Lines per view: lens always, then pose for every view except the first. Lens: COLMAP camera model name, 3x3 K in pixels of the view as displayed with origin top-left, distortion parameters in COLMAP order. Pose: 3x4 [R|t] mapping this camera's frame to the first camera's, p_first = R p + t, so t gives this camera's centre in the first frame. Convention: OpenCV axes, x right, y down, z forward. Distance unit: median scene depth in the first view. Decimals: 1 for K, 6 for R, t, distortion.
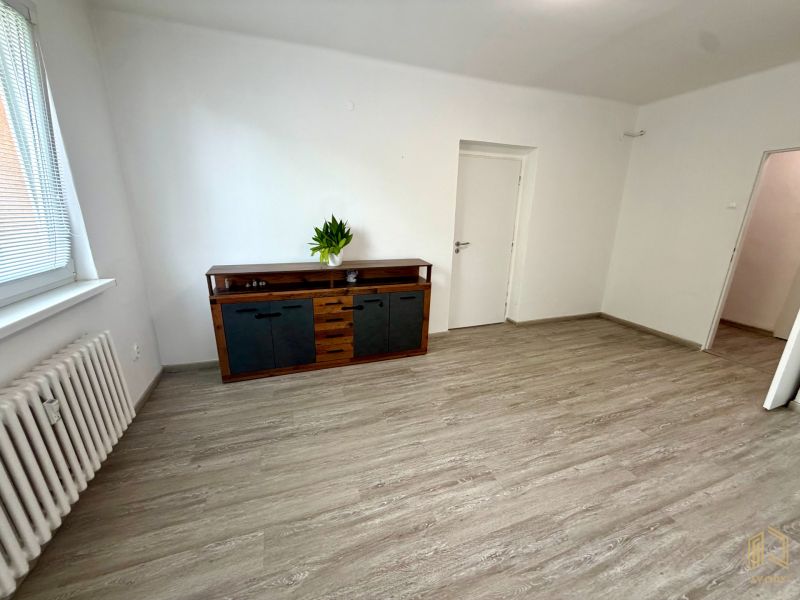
lens RADIAL K [[318.1, 0, 397.9], [0, 318.1, 300.9], [0, 0, 1]] dist [-0.001724, -0.000538]
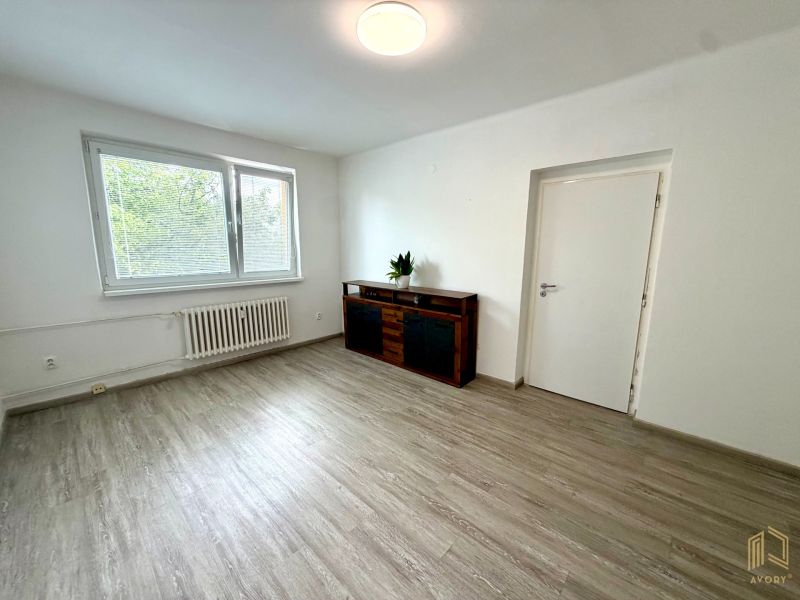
lens RADIAL K [[318.1, 0, 397.9], [0, 318.1, 300.9], [0, 0, 1]] dist [-0.001724, -0.000538]
pose [[0.459842, 0.137513, -0.877289, 1.007272], [-0.242051, 0.969937, 0.025161, -0.090888], [0.854375, 0.200779, 0.479303, 0.369451]]
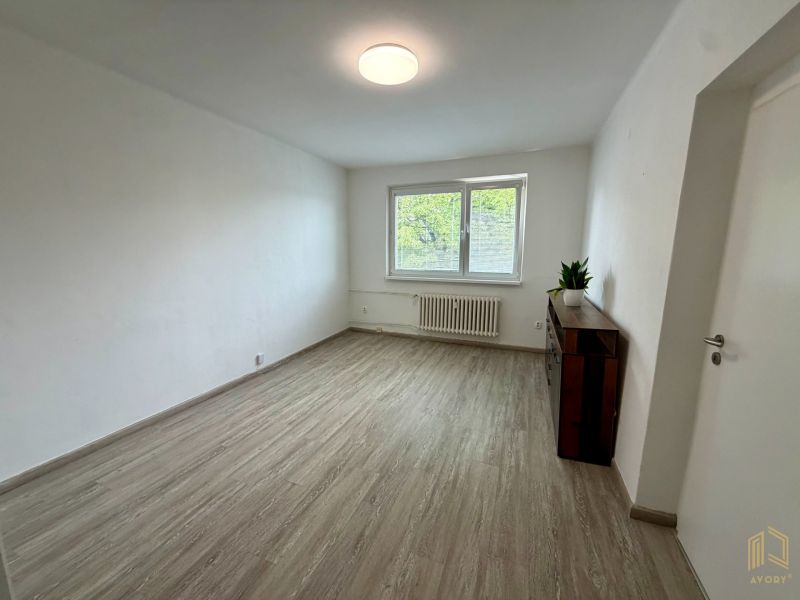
lens RADIAL K [[318.1, 0, 397.9], [0, 318.1, 300.9], [0, 0, 1]] dist [-0.001724, -0.000538]
pose [[-0.668010, 0.106689, -0.736465, 0.952734], [-0.215963, 0.919282, 0.329061, -0.352477], [0.712125, 0.378865, -0.591049, 1.247624]]
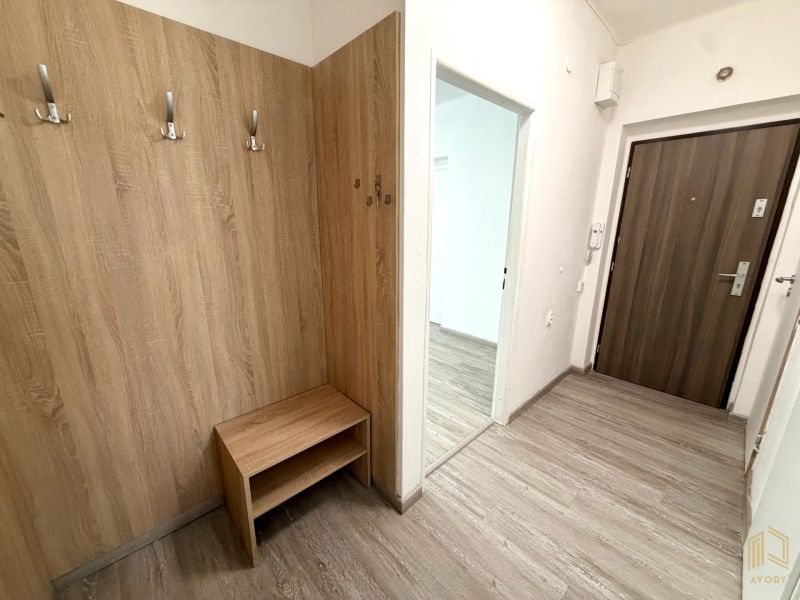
lens RADIAL K [[318.1, 0, 397.9], [0, 318.1, 300.9], [0, 0, 1]] dist [-0.001724, -0.000538]
pose [[0.398321, 0.212988, -0.892175, 1.798220], [-0.247661, 0.961514, 0.118970, -0.144162], [0.883179, 0.173569, 0.435740, 0.623772]]
